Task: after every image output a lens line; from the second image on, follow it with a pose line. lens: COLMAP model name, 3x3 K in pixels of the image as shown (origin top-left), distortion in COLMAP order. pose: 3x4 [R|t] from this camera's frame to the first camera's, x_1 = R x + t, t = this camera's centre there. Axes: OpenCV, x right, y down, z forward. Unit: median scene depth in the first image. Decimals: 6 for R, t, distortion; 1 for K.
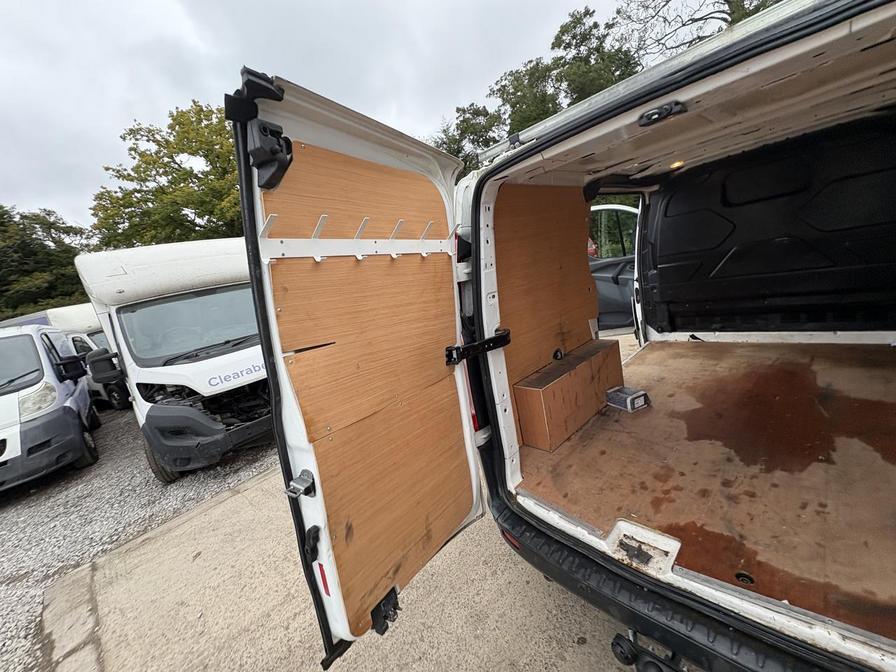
lens RADIAL K [[356.3, 0, 447.9], [0, 356.3, 335.1], [0, 0, 1]] dist [-0.000238, -0.000175]
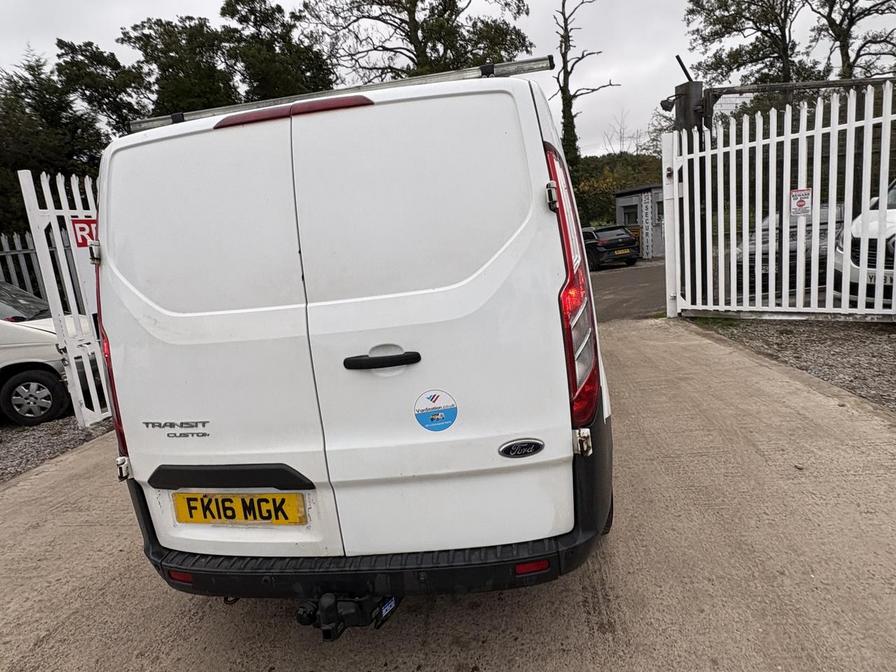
lens RADIAL K [[525.6, 0, 447.7], [0, 525.6, 337.5], [0, 0, 1]] dist [-0.000992, -0.000257]
pose [[0.780640, 0.017900, 0.624724, -0.010635], [0.072169, 0.990321, -0.118556, 0.020940], [-0.620800, 0.137635, 0.771793, -0.037856]]
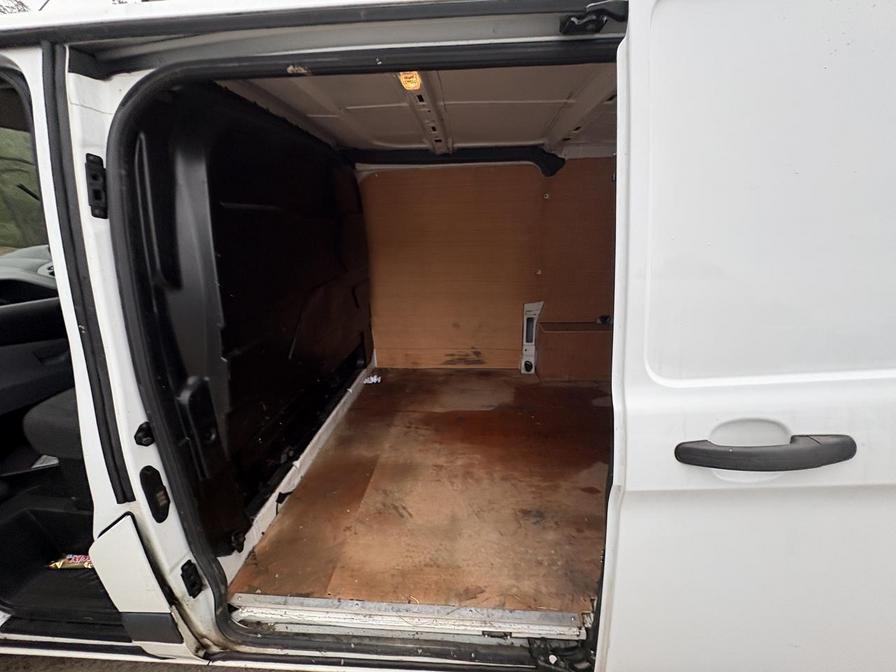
lens RADIAL K [[356.3, 0, 447.9], [0, 356.3, 335.1], [0, 0, 1]] dist [-0.000238, -0.000175]
pose [[-0.641705, -0.024191, 0.766570, 0.043028], [0.296915, 0.913728, 0.277385, -0.047652], [-0.707147, 0.405606, -0.579161, 0.201798]]
